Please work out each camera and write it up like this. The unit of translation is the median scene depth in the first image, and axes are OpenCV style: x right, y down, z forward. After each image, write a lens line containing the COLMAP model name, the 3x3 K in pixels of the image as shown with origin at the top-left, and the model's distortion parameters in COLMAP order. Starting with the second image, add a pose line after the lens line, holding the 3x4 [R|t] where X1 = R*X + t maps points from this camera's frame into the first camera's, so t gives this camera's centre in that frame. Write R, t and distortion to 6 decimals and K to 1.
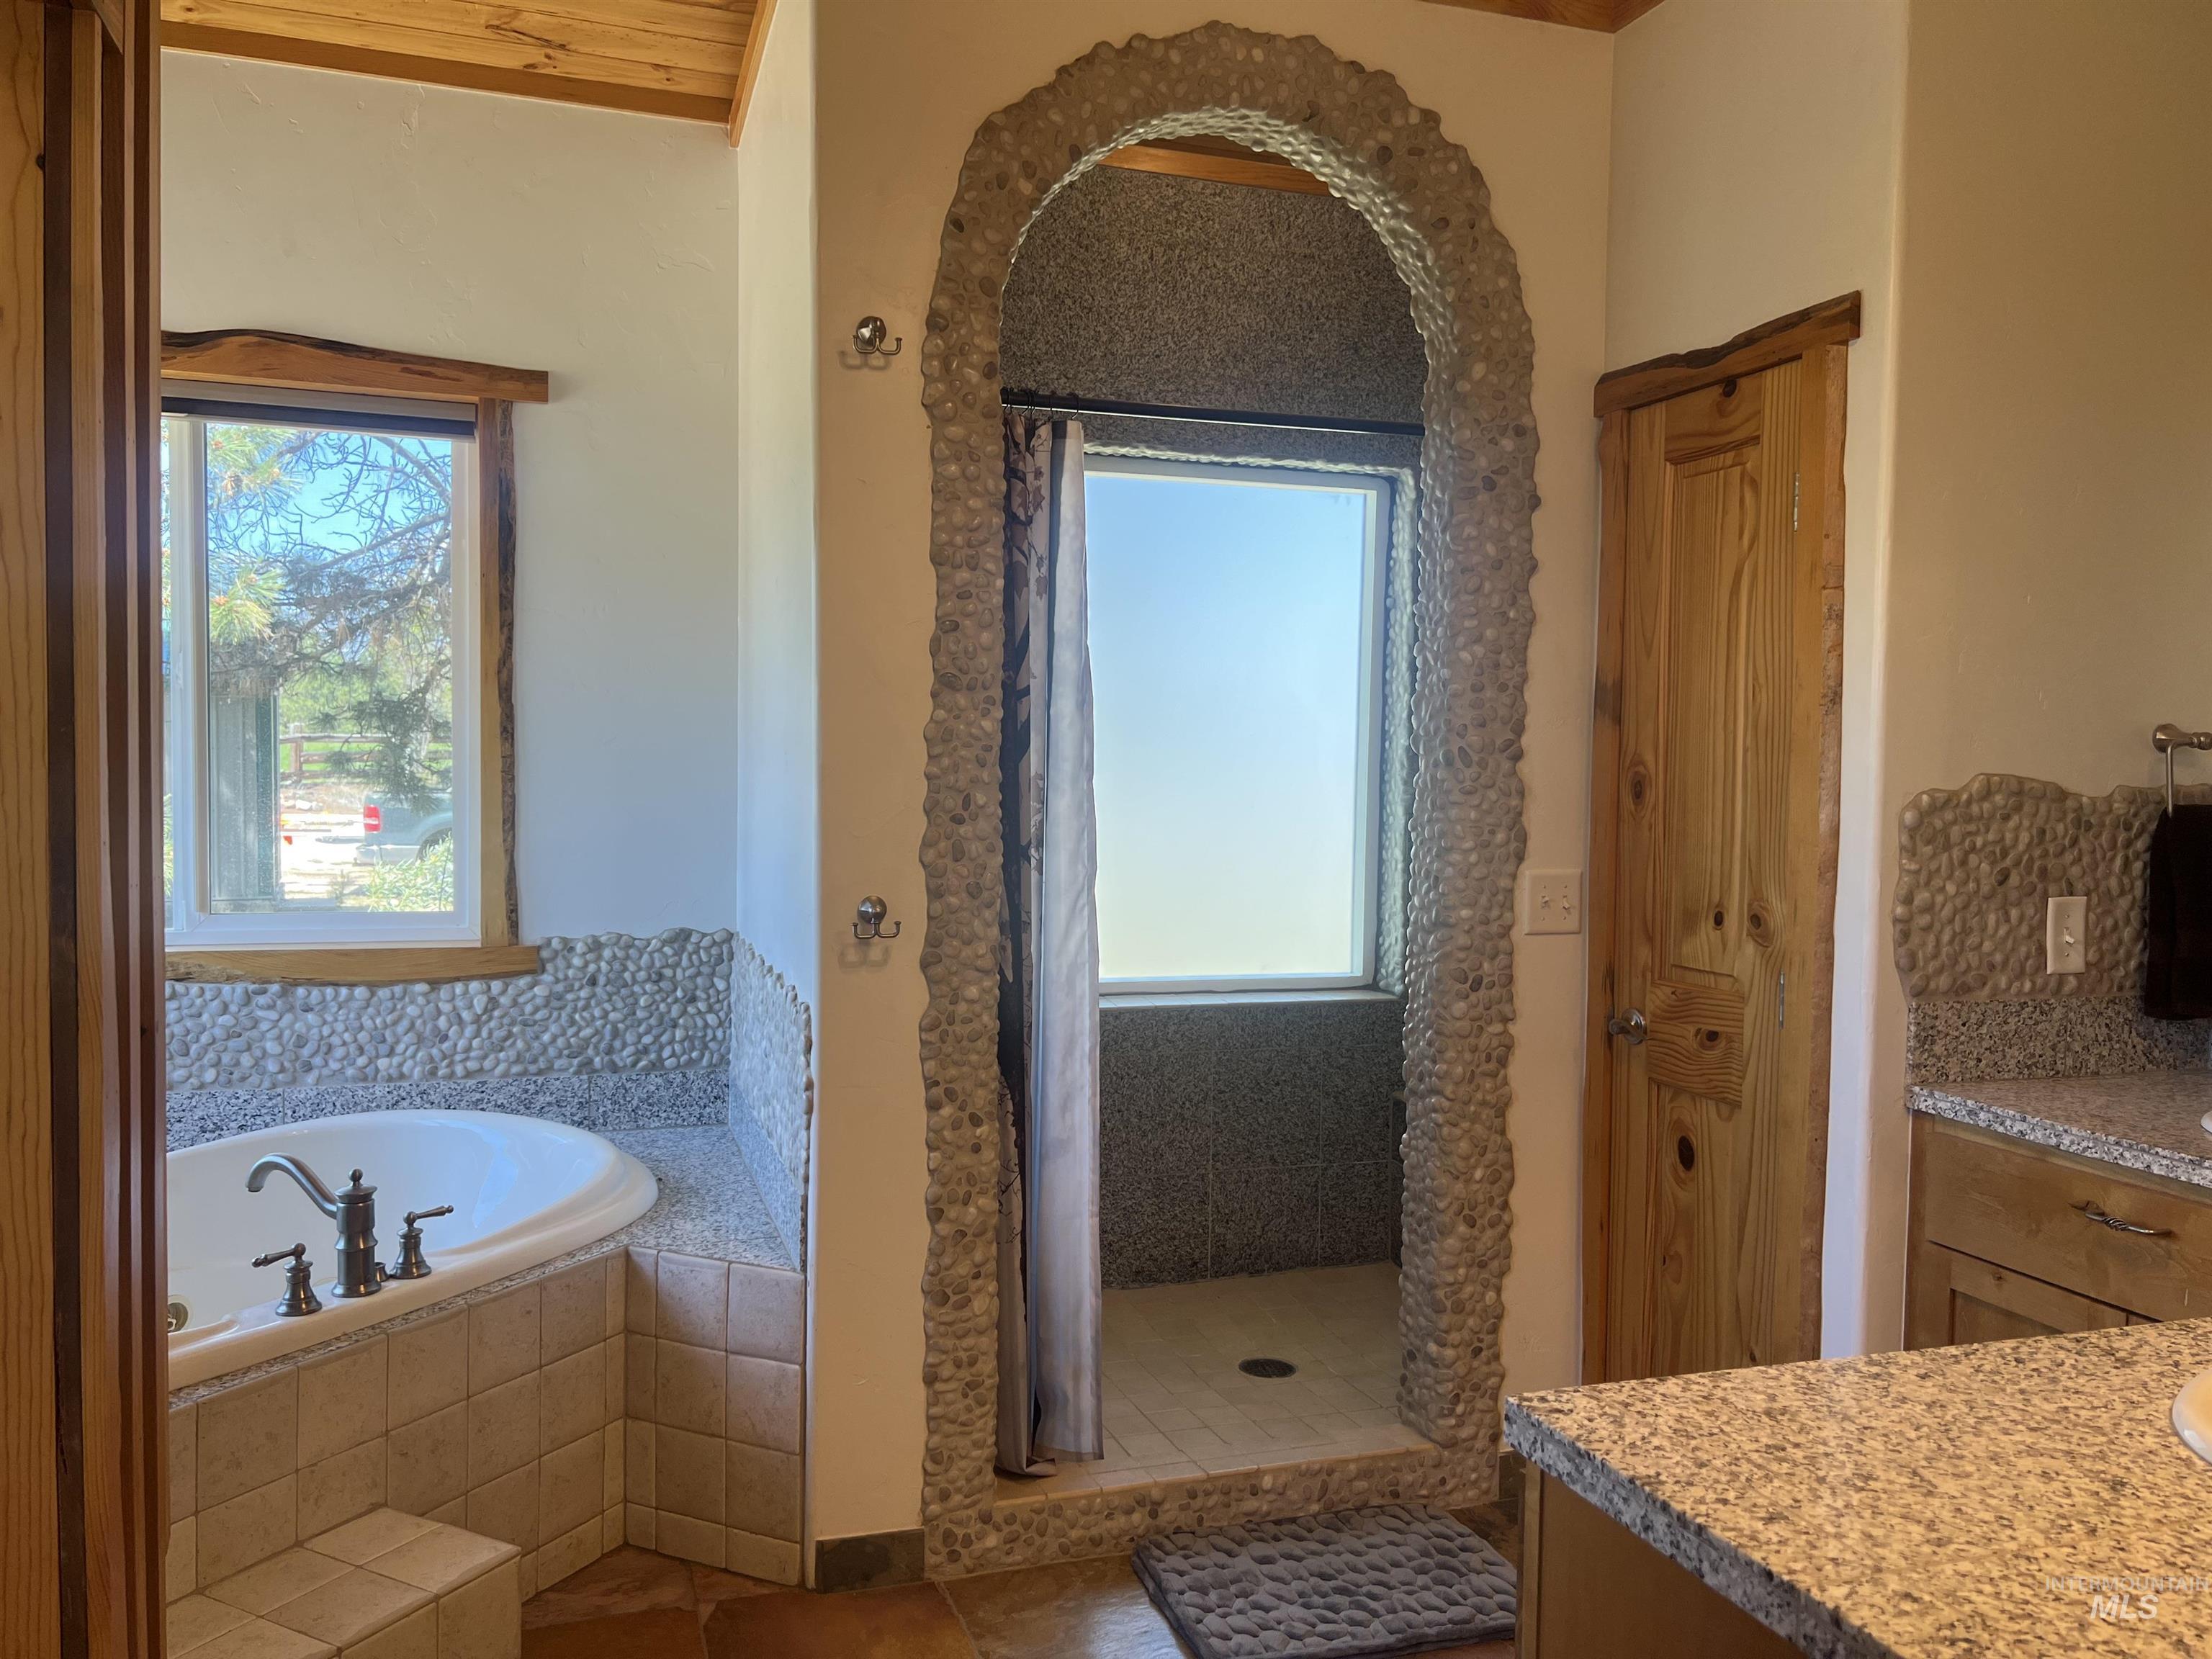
lens RADIAL K [[1647.4, 0, 1093.1], [0, 1647.4, 820.1], [0, 0, 1]] dist [0.053632, -0.064963]
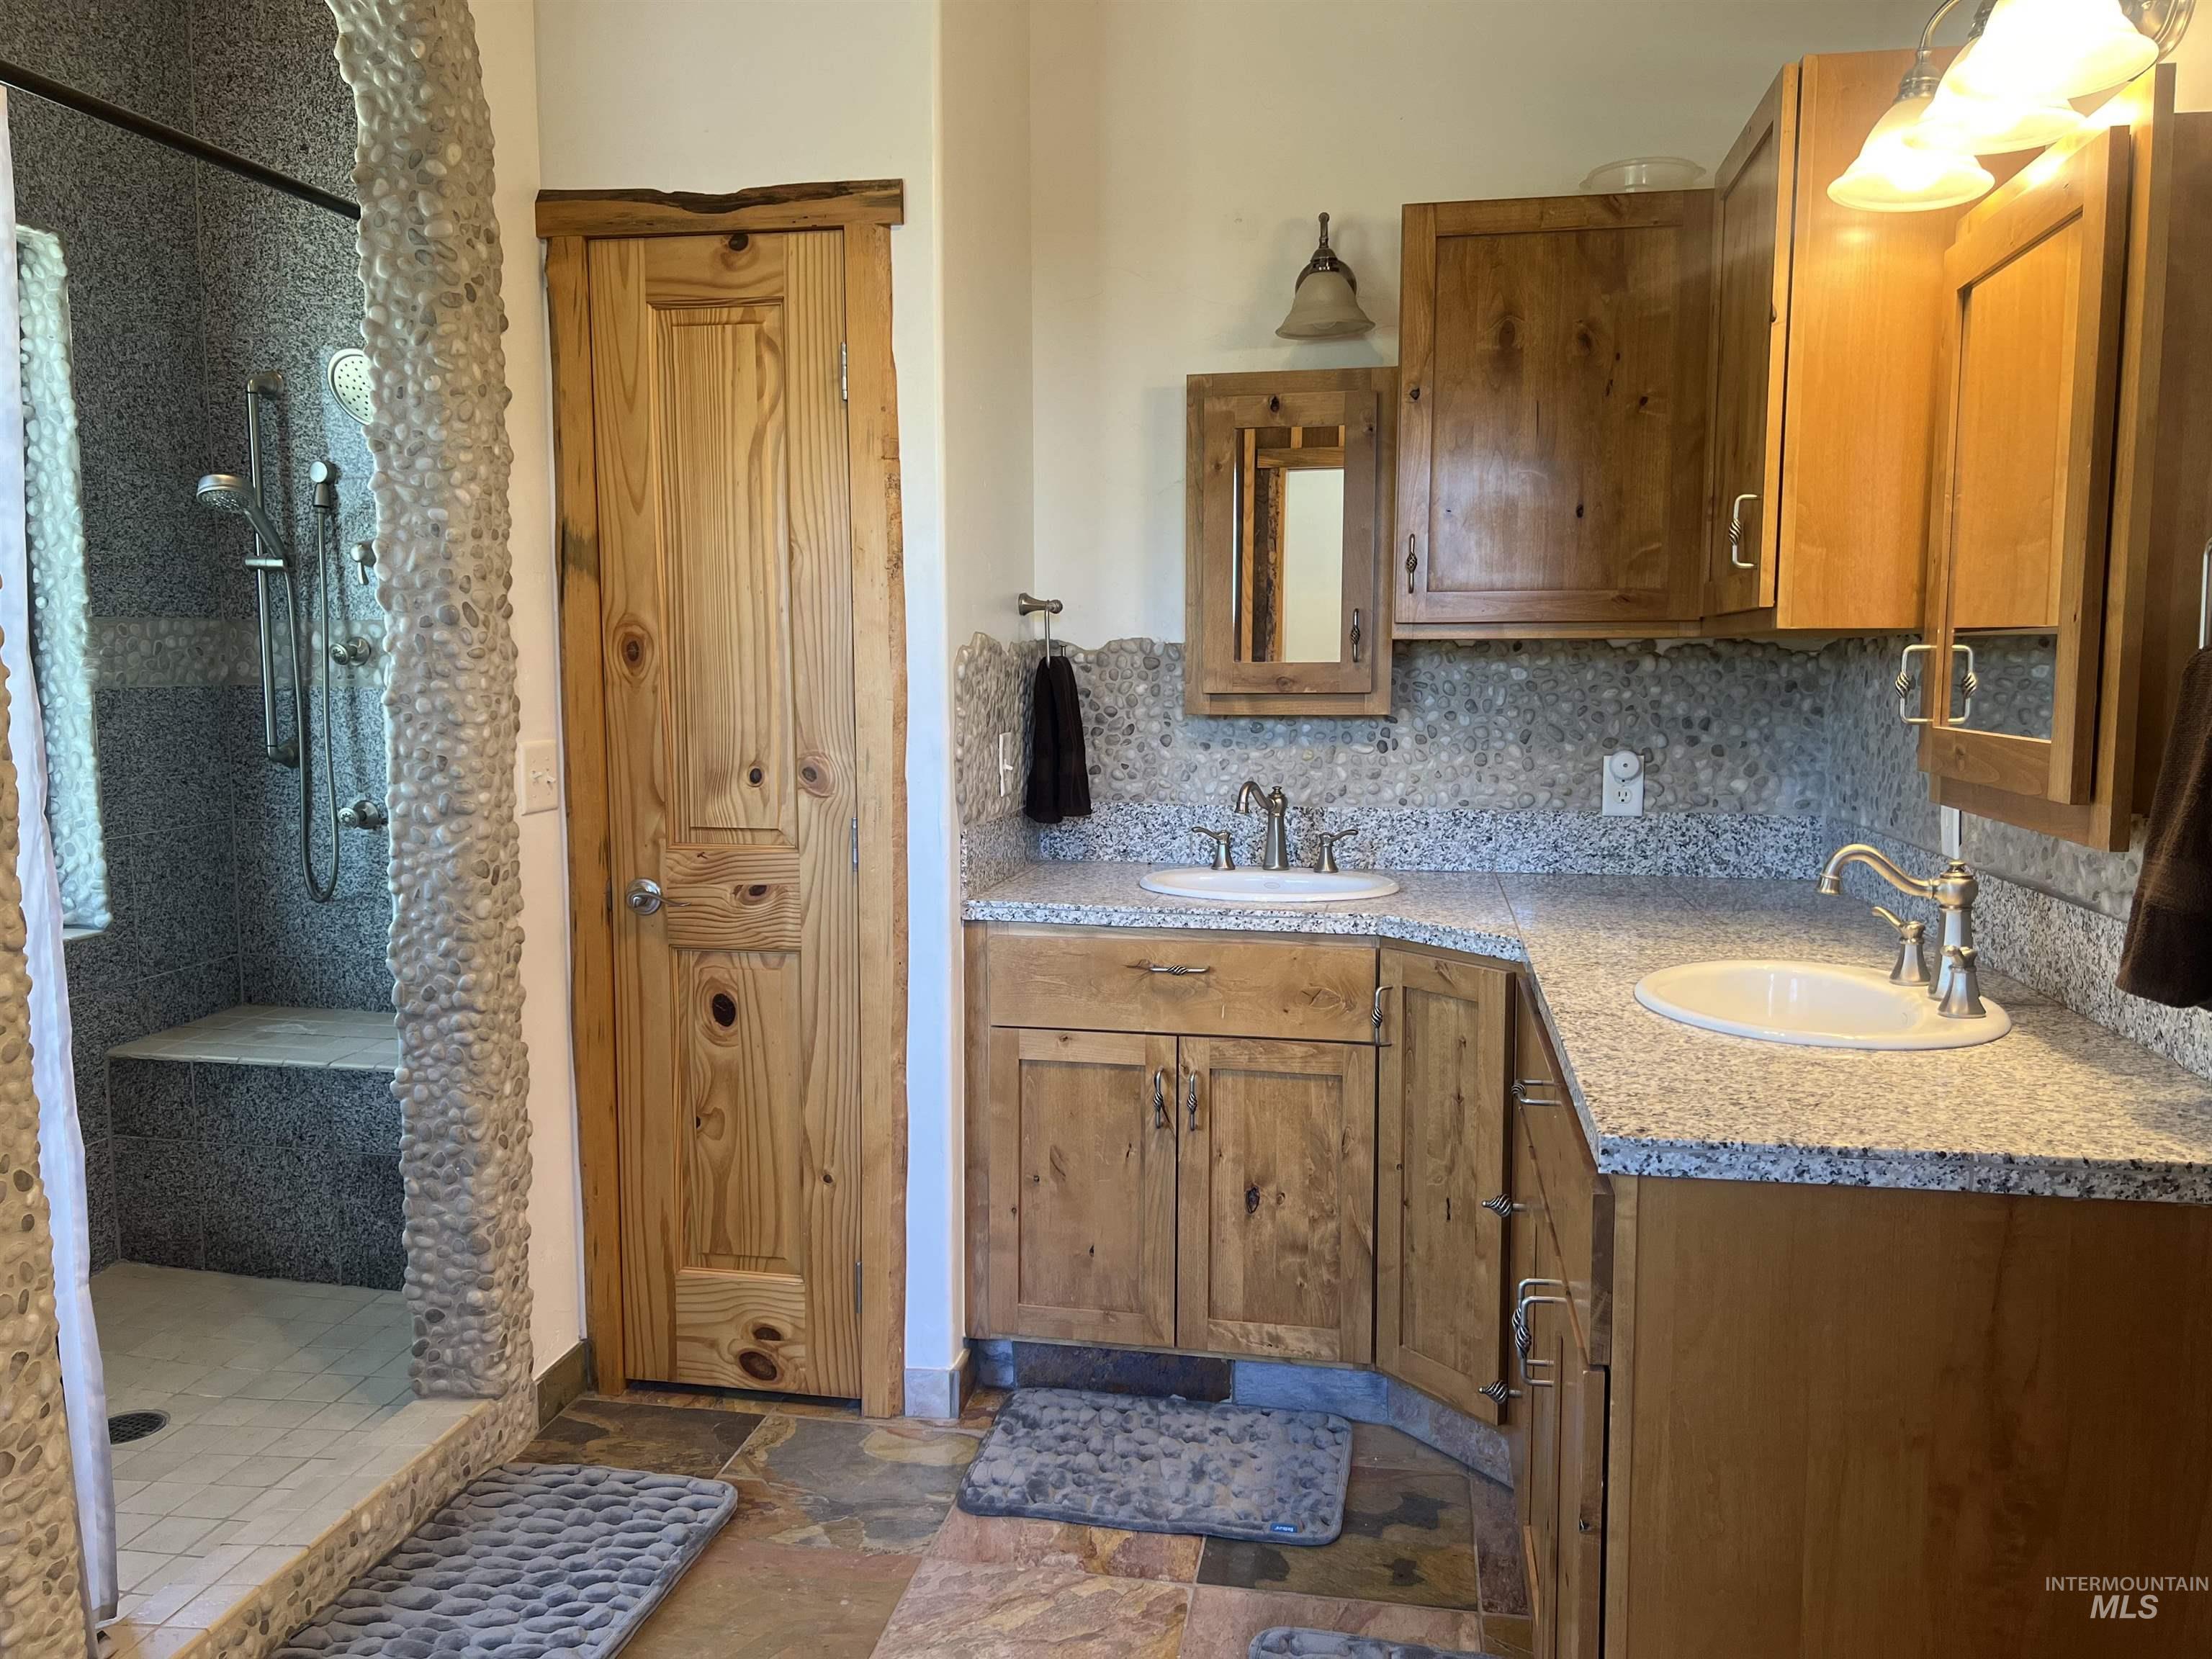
lens RADIAL K [[1647.4, 0, 1105.4], [0, 1647.4, 822.9], [0, 0, 1]] dist [0.053632, -0.064963]
pose [[0.486532, -0.104549, 0.867384, -0.392527], [0.037795, 0.994403, 0.098660, -0.003686], [-0.872845, -0.015219, 0.487761, 0.305954]]
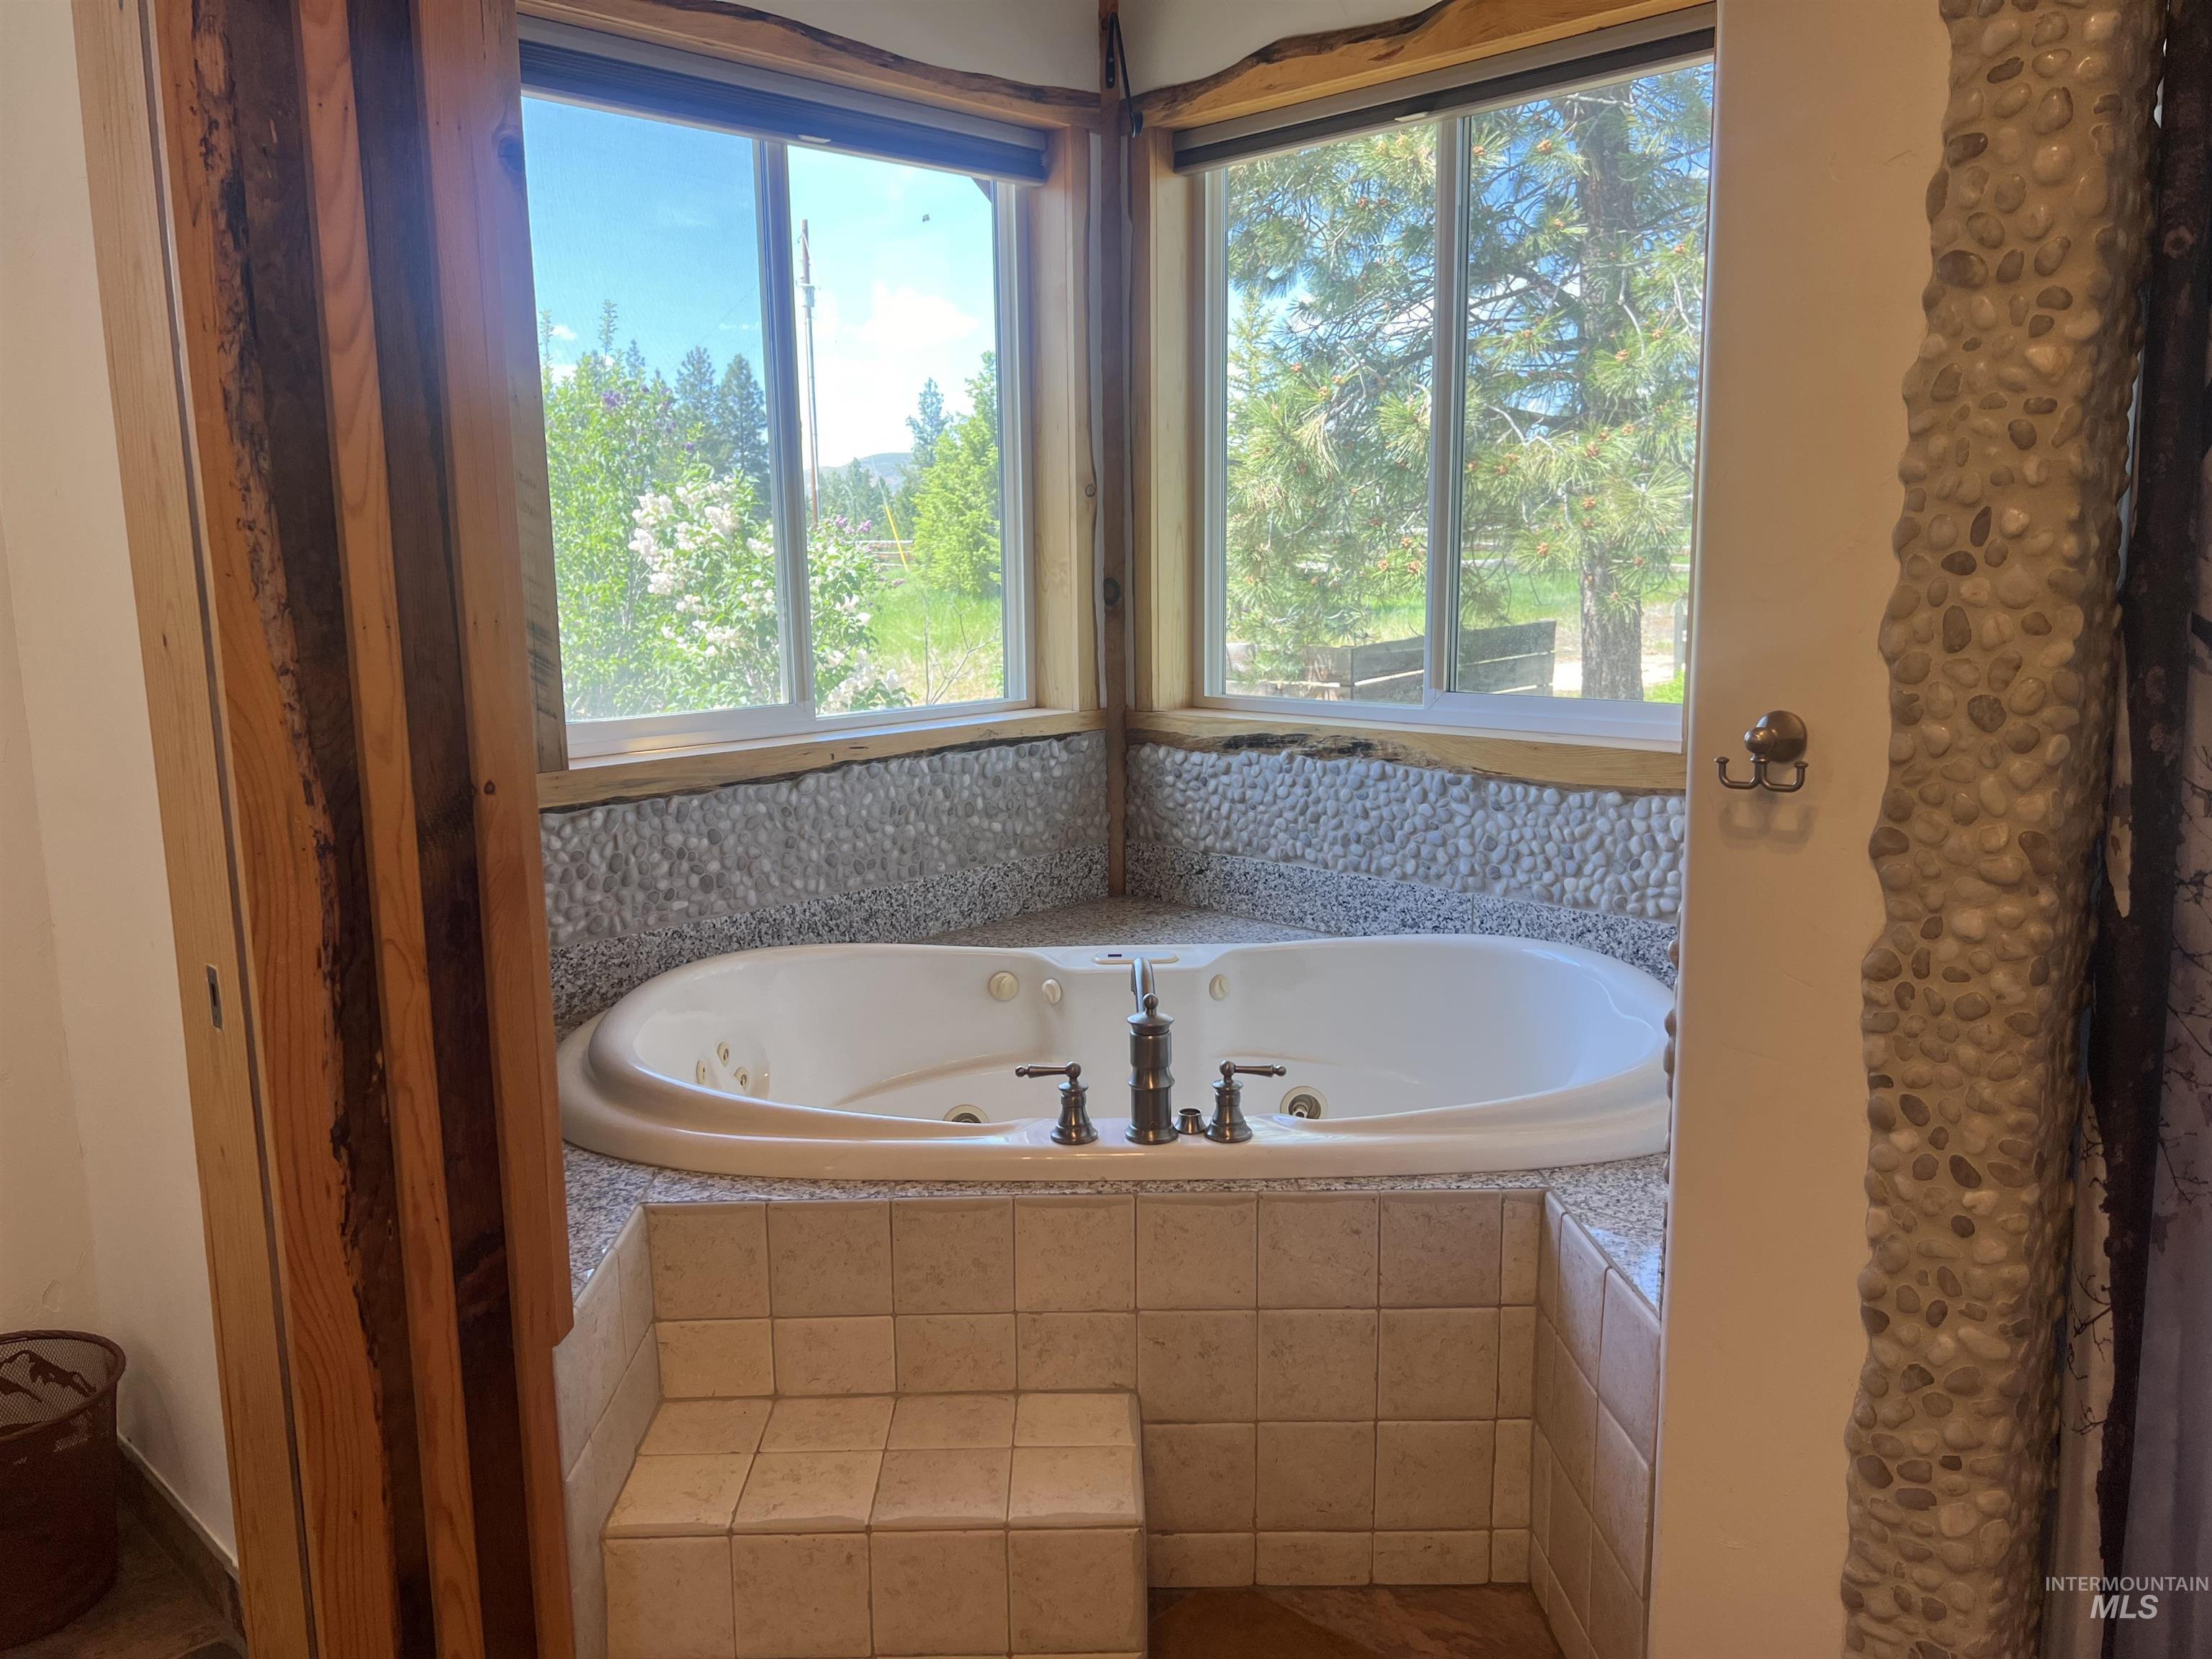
lens RADIAL K [[1647.4, 0, 1102.6], [0, 1647.4, 835.8], [0, 0, 1]] dist [0.053632, -0.064963]
pose [[0.466321, 0.130515, -0.874935, 0.223302], [-0.011805, 0.989886, 0.141371, 0.011673], [0.884537, -0.055596, 0.463145, 0.514077]]
